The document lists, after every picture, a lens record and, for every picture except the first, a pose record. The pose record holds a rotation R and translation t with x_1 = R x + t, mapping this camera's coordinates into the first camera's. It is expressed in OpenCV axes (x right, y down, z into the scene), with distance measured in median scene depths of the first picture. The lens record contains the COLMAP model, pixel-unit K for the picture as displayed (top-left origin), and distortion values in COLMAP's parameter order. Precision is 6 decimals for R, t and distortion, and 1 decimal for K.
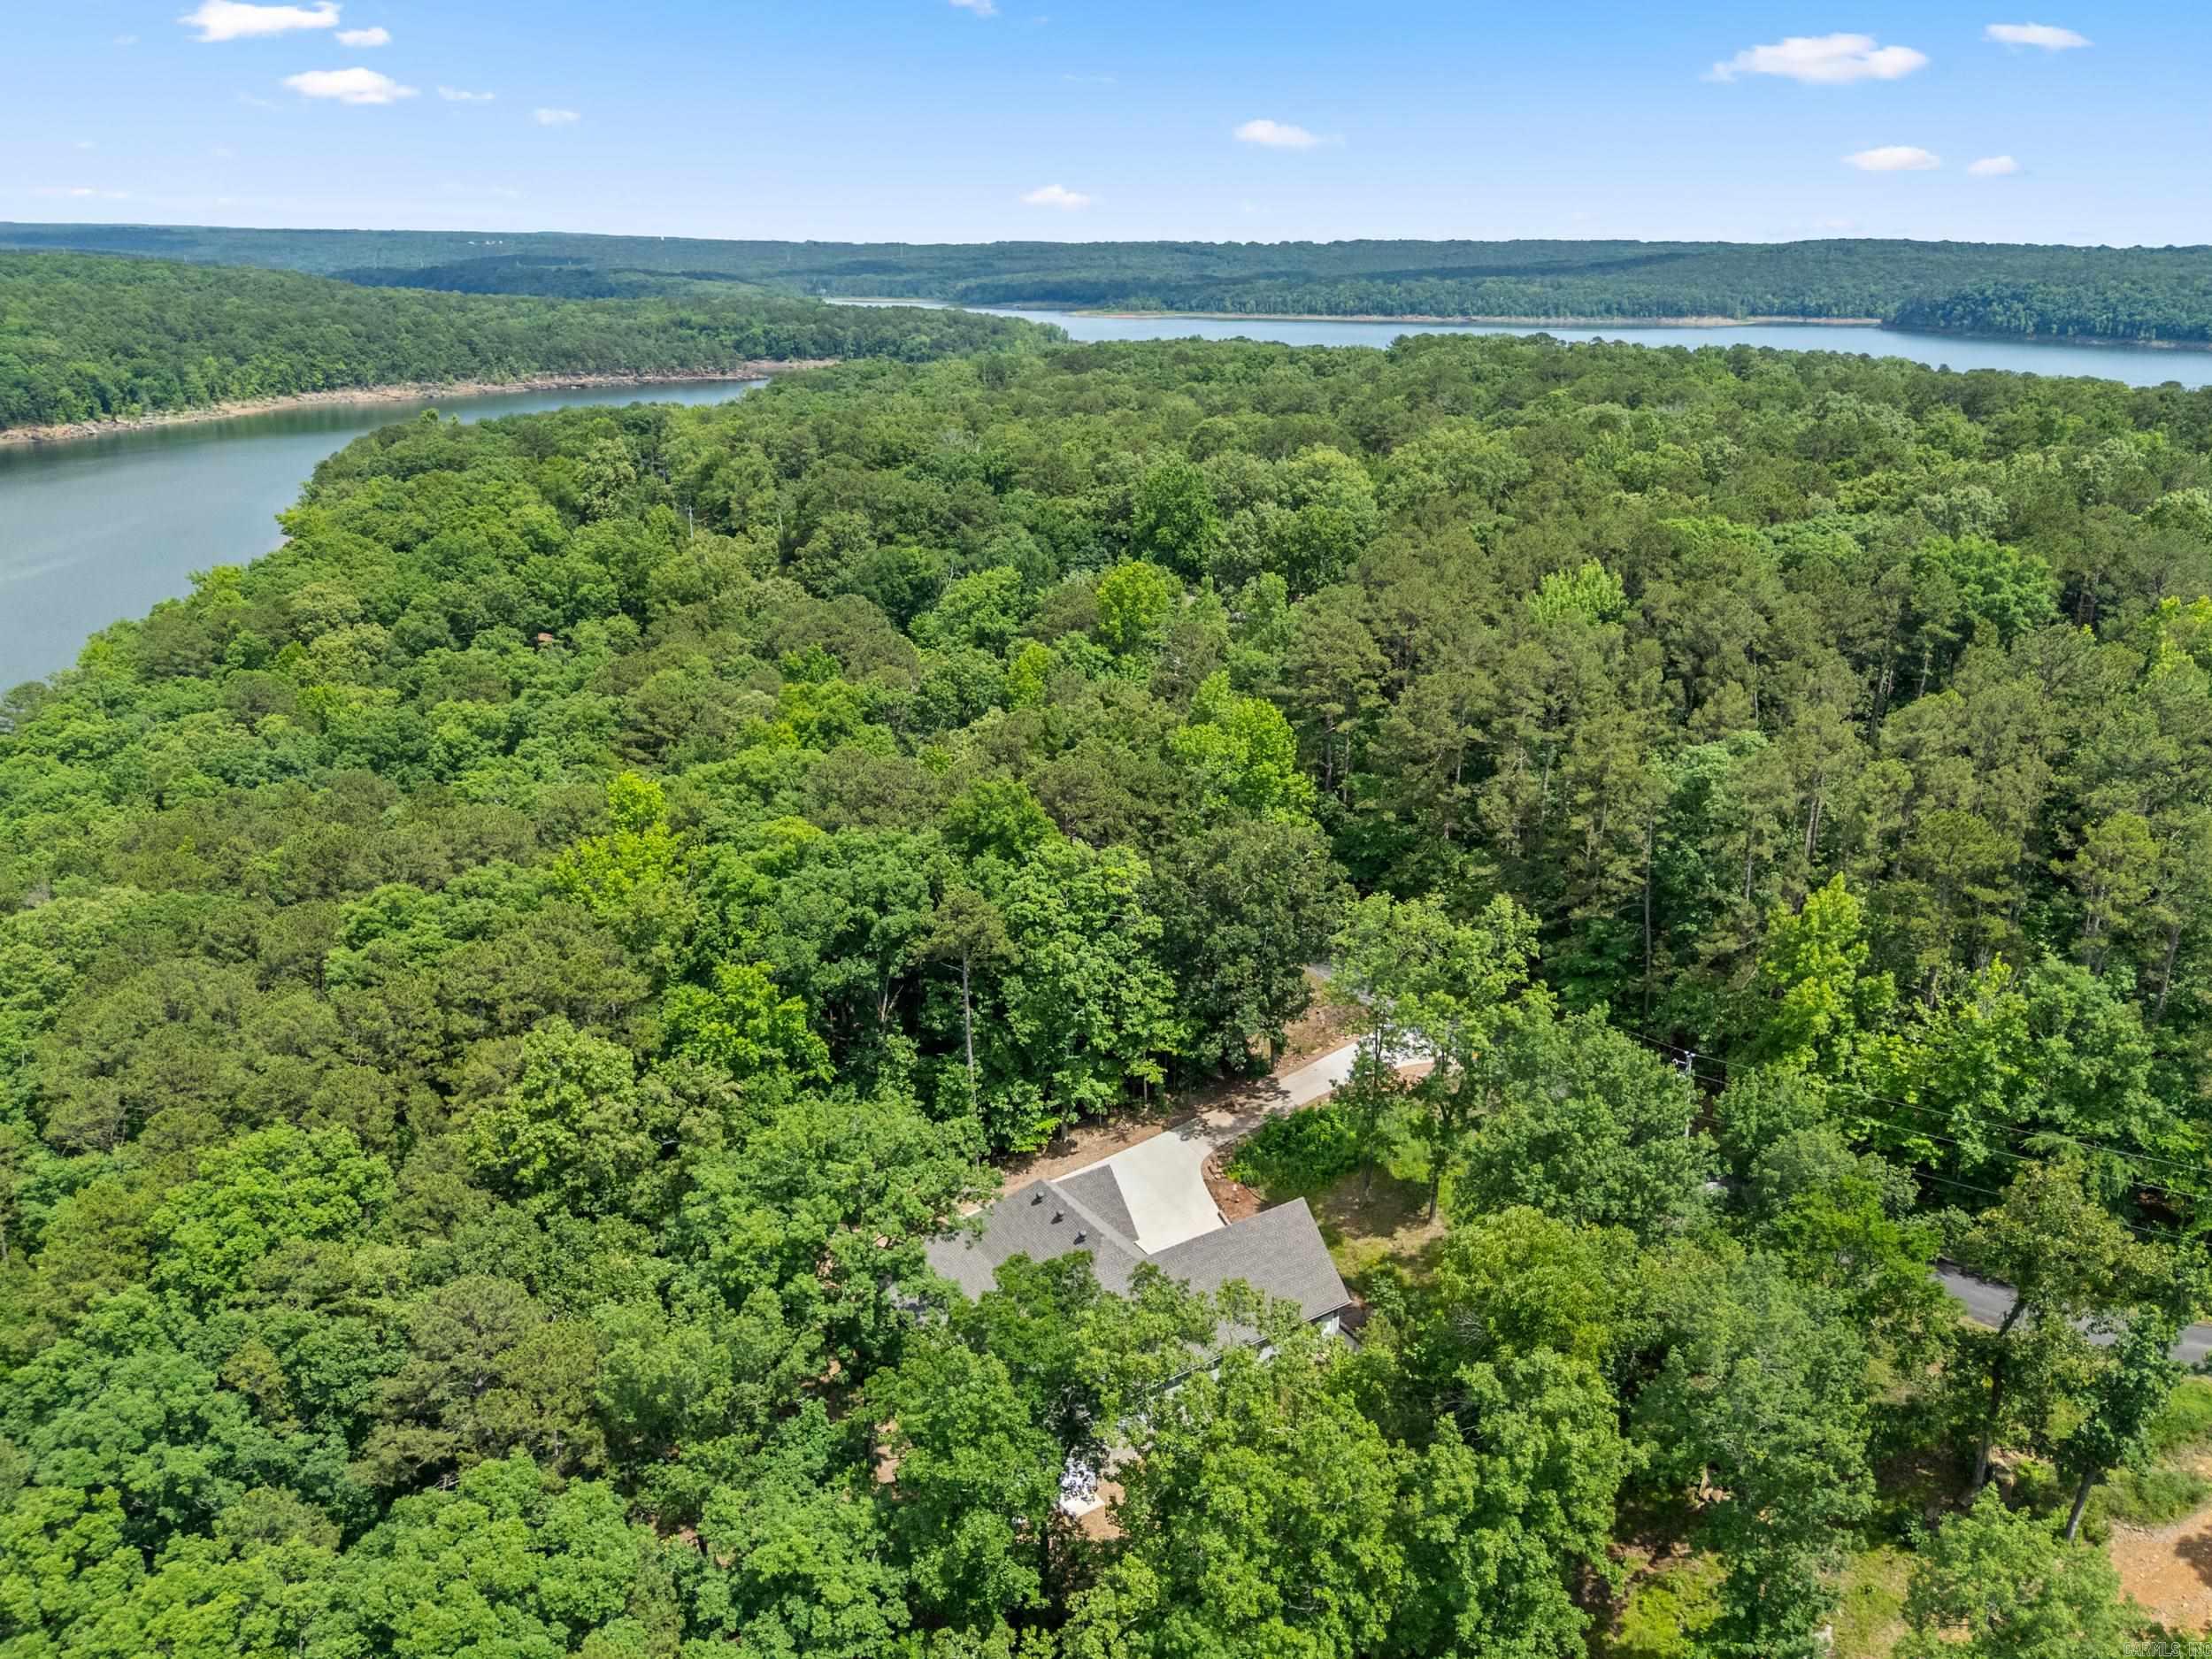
lens RADIAL K [[1633.6, 0, 1111.6], [0, 1633.6, 837.1], [0, 0, 1]] dist [0.066056, -0.060537]
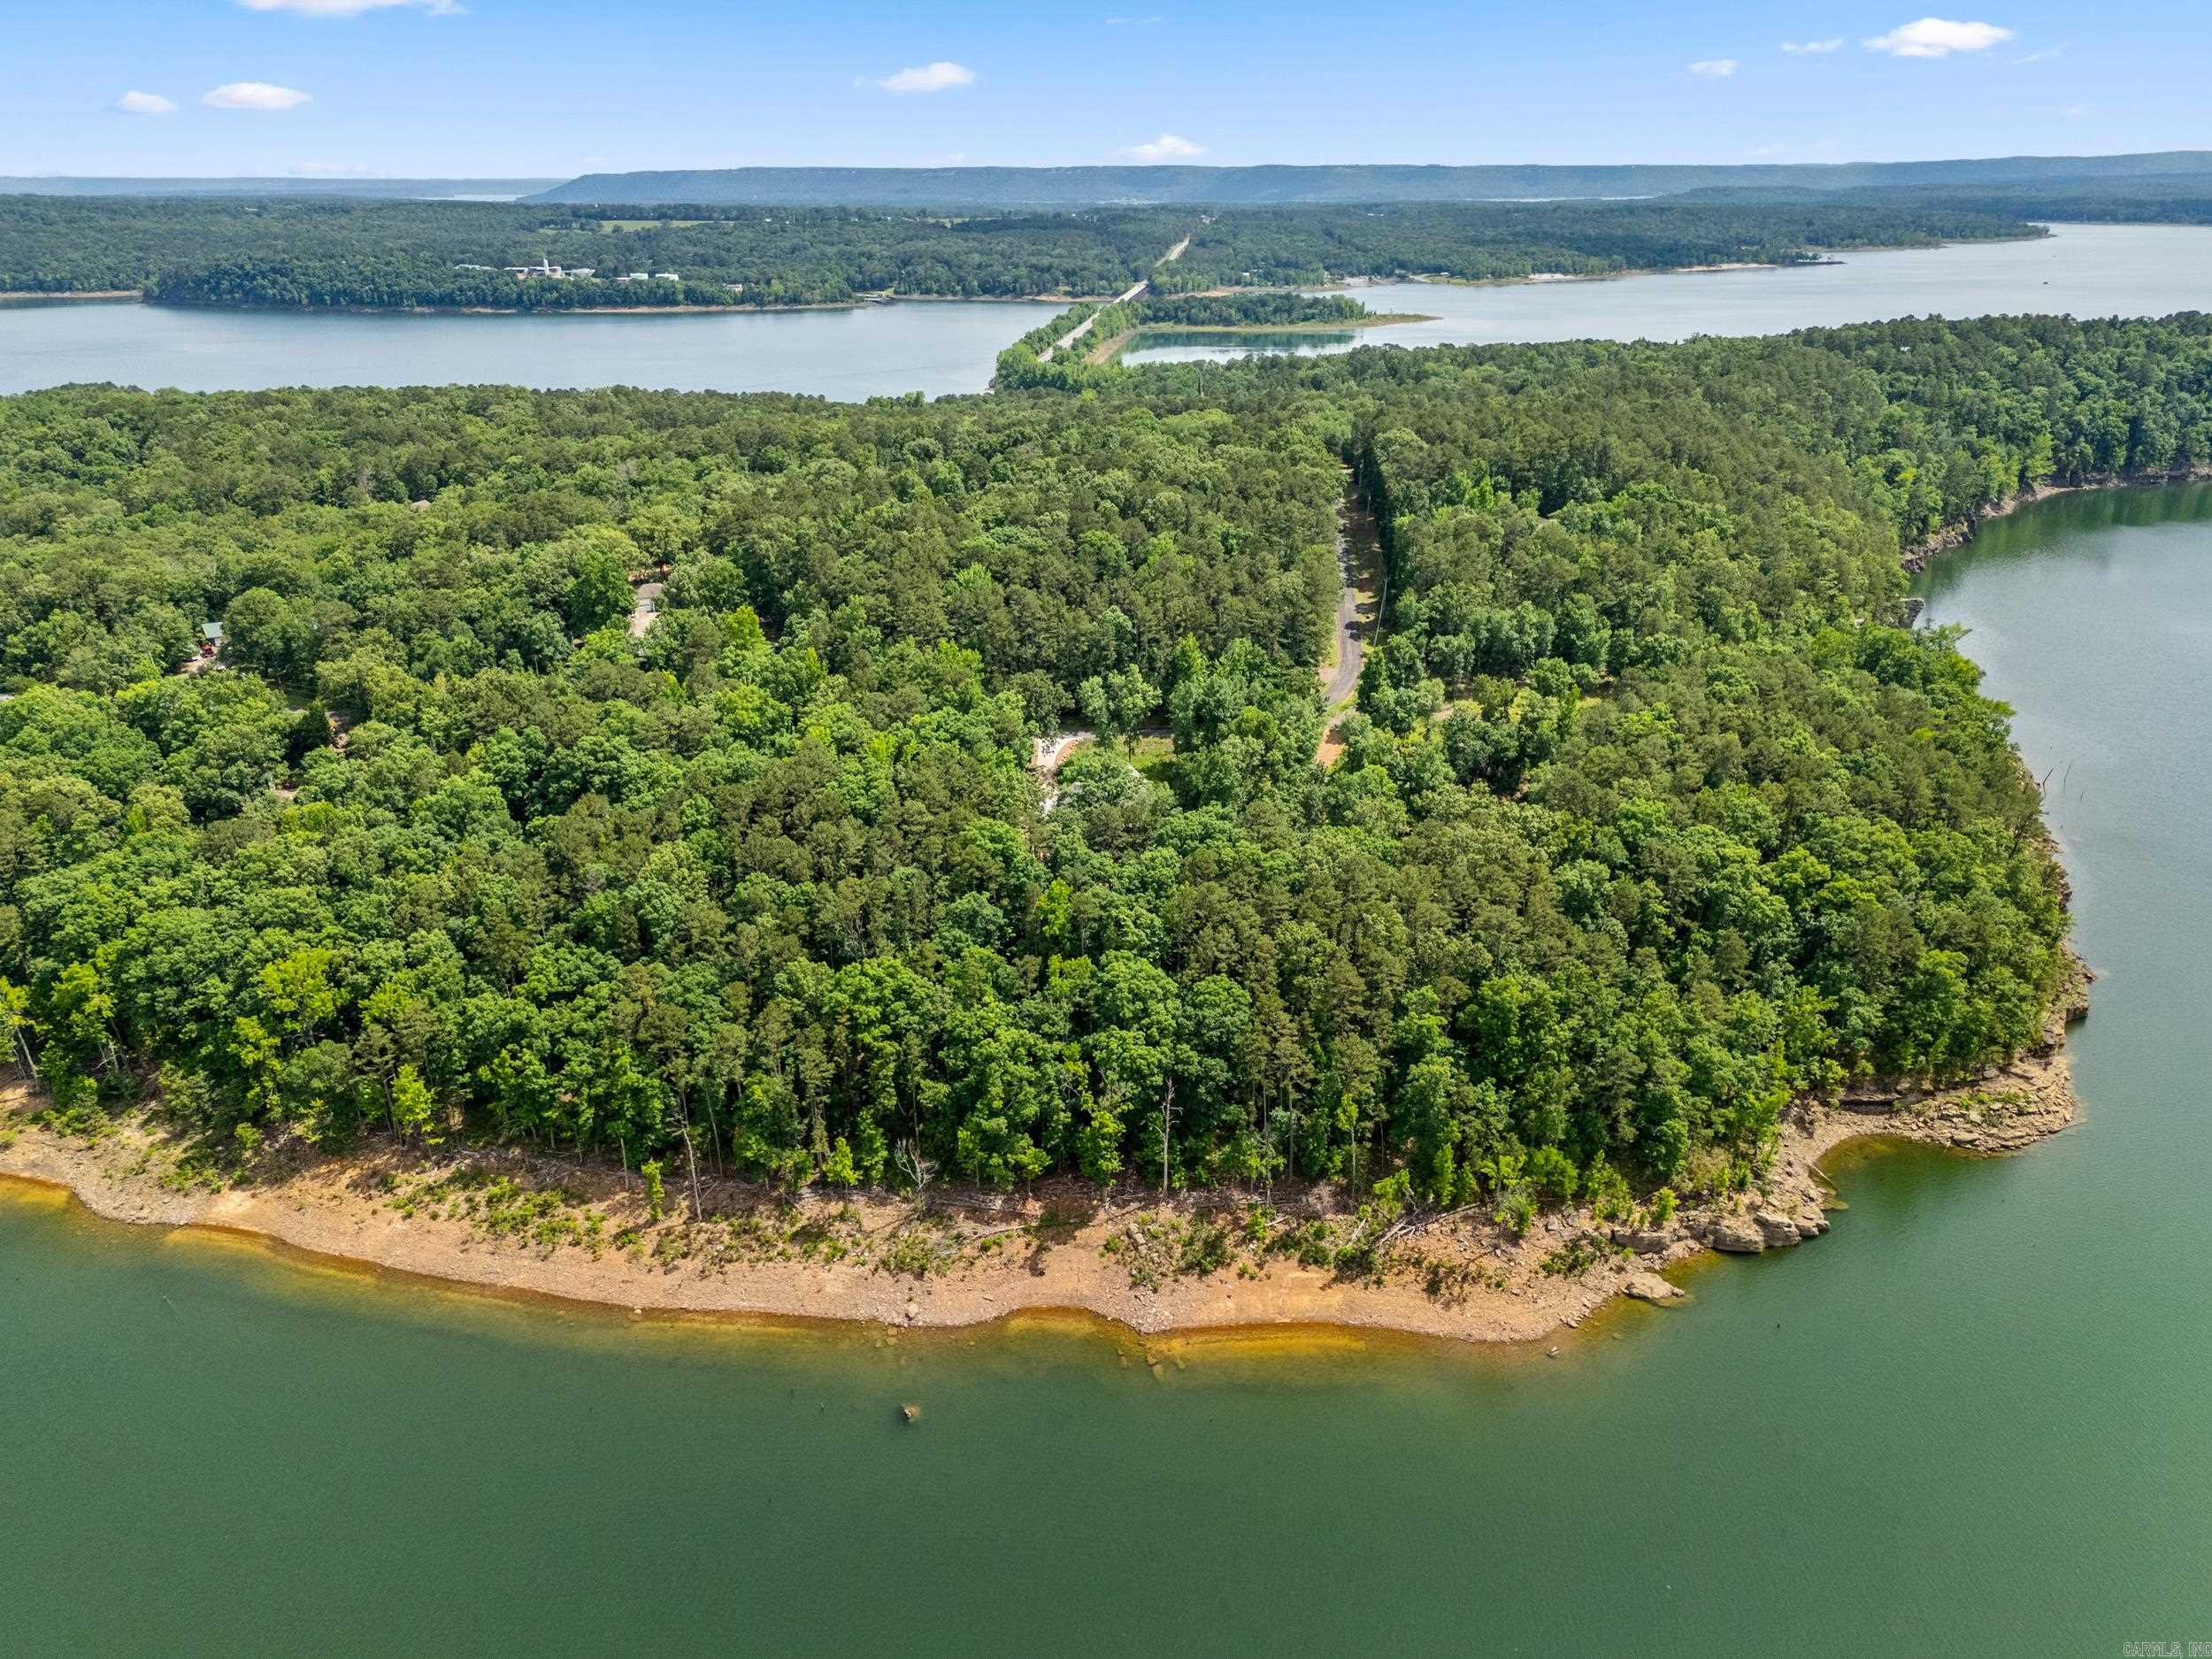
lens RADIAL K [[1633.6, 0, 1111.6], [0, 1633.6, 837.1], [0, 0, 1]] dist [0.066056, -0.060537]
pose [[0.530221, -0.320728, 0.784856, -2.265568], [0.289177, 0.938594, 0.188195, -0.241487], [-0.797021, 0.127178, 0.590410, -0.815905]]
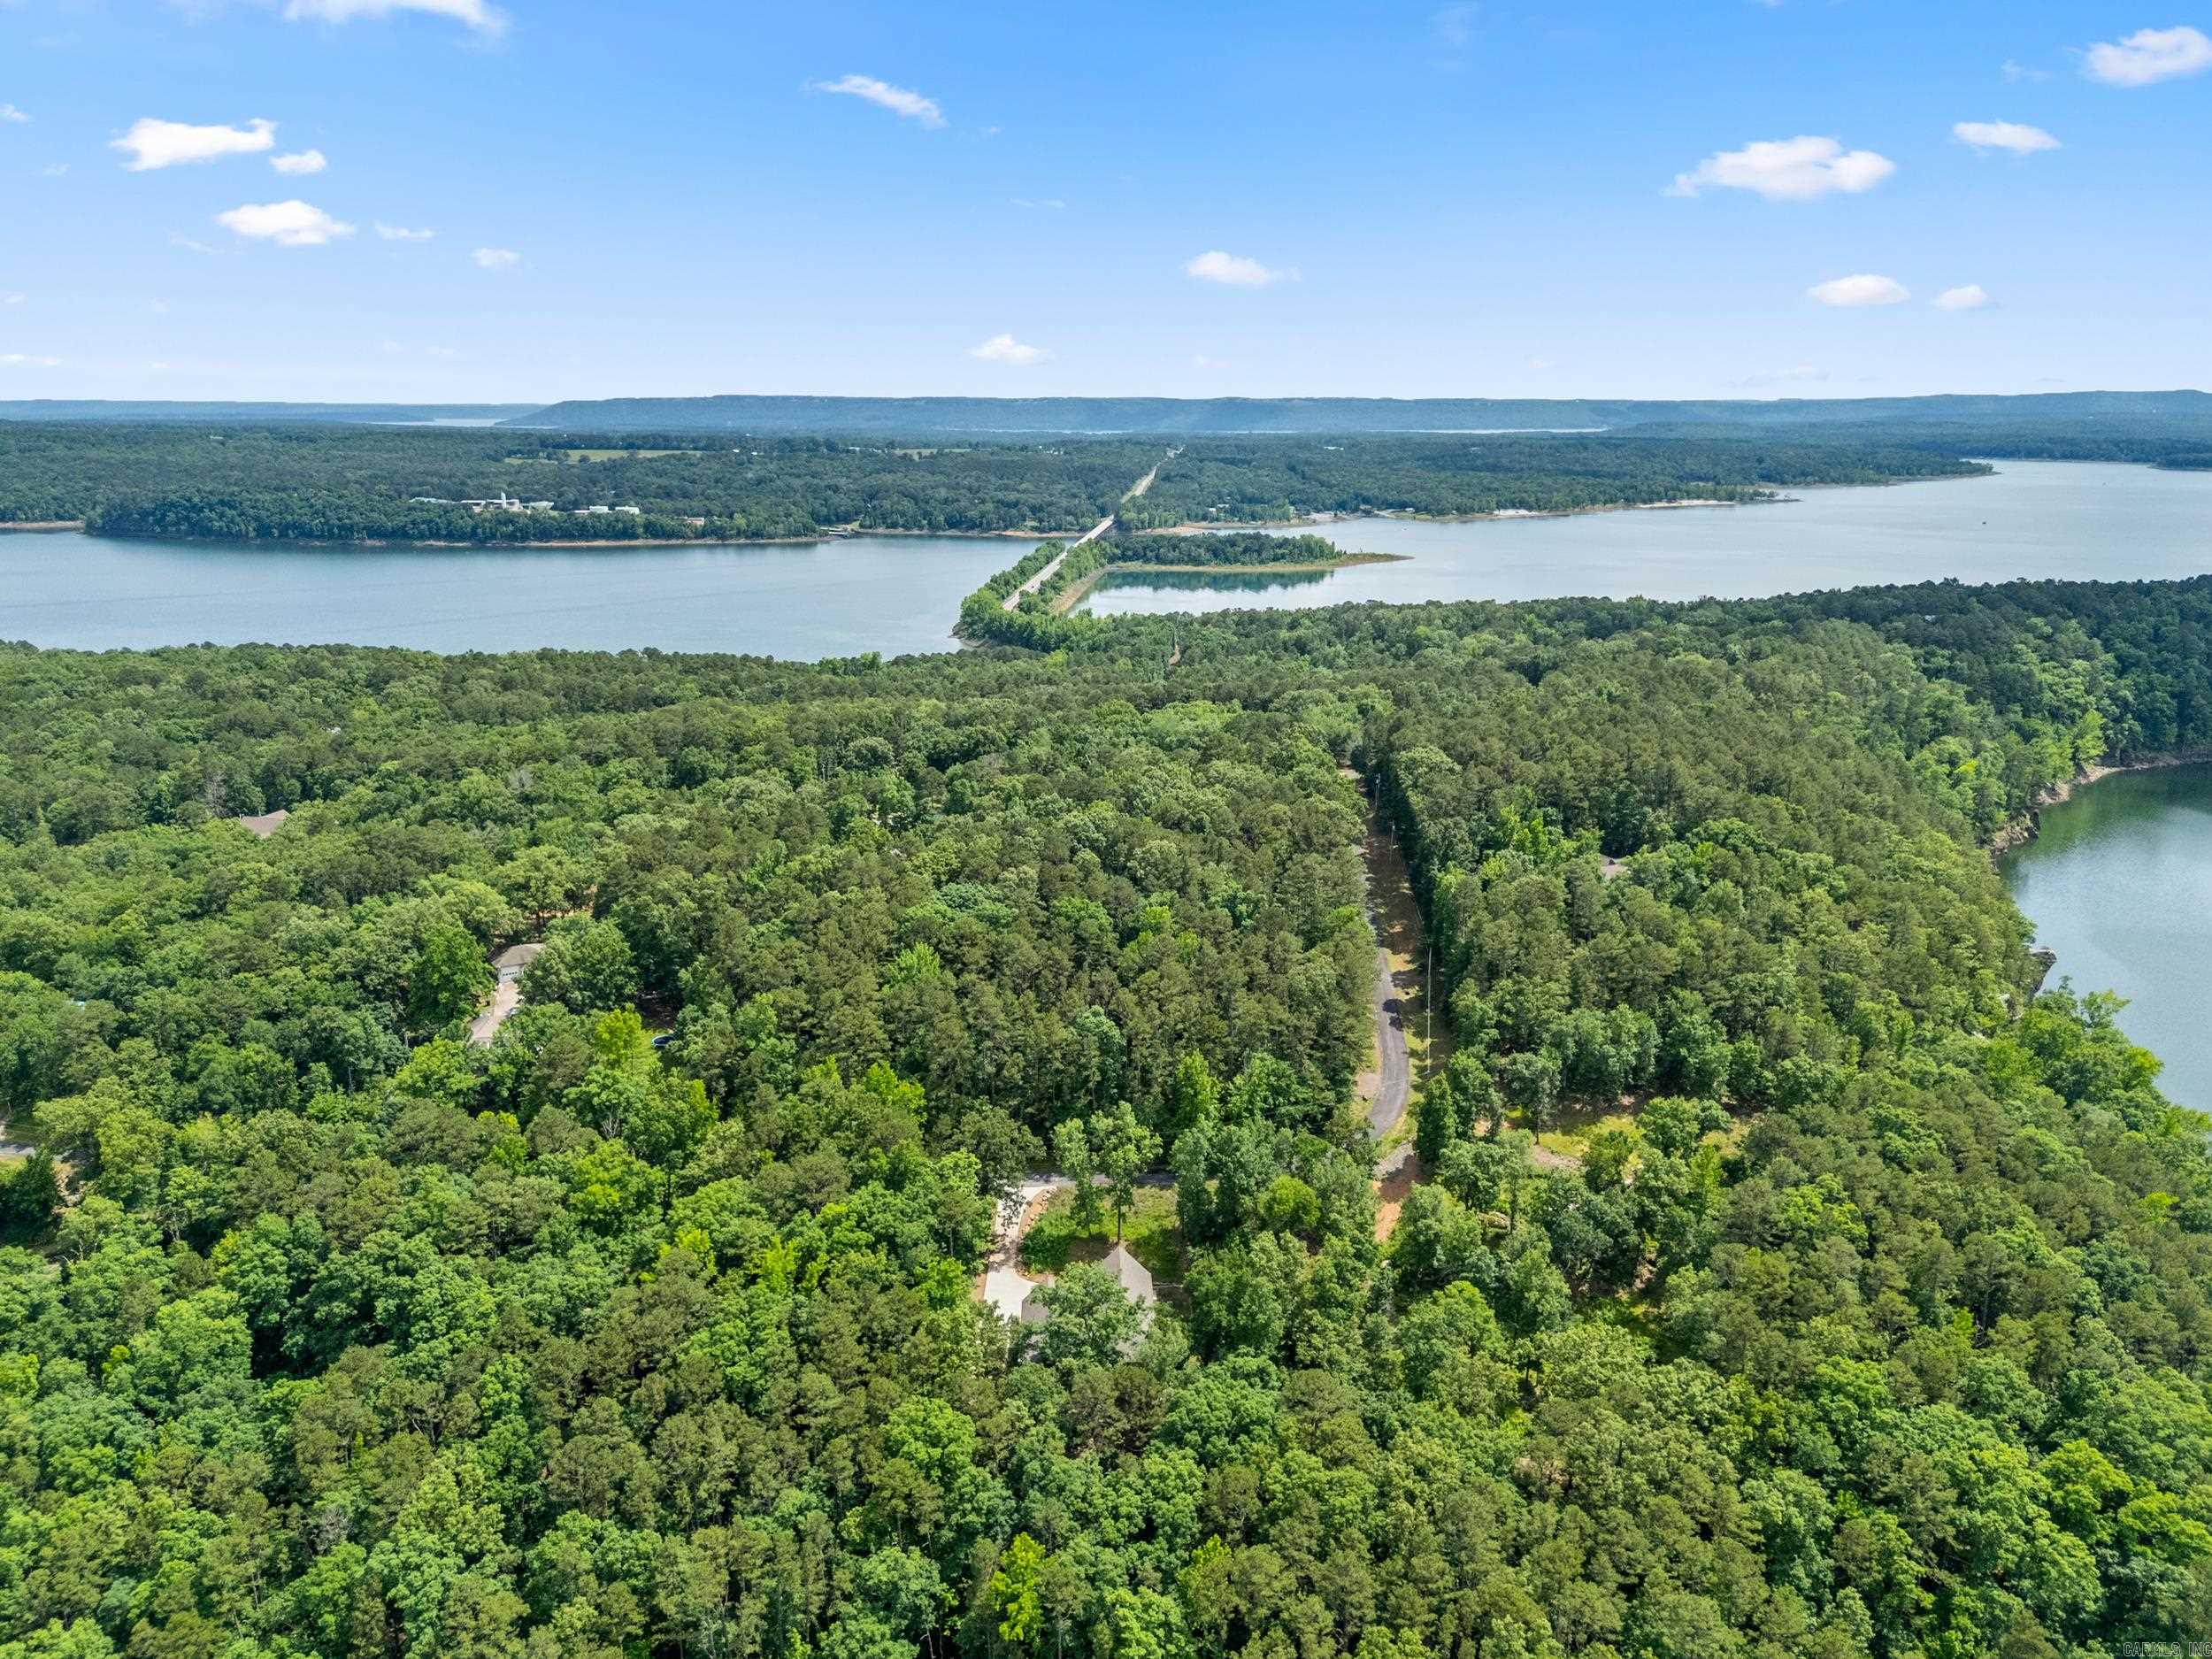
lens RADIAL K [[1633.6, 0, 1111.6], [0, 1633.6, 837.1], [0, 0, 1]] dist [0.066056, -0.060537]
pose [[0.512265, -0.221626, 0.829739, -1.607720], [0.286708, 0.954835, 0.078031, -0.502712], [-0.809557, 0.197920, 0.552671, -0.438093]]
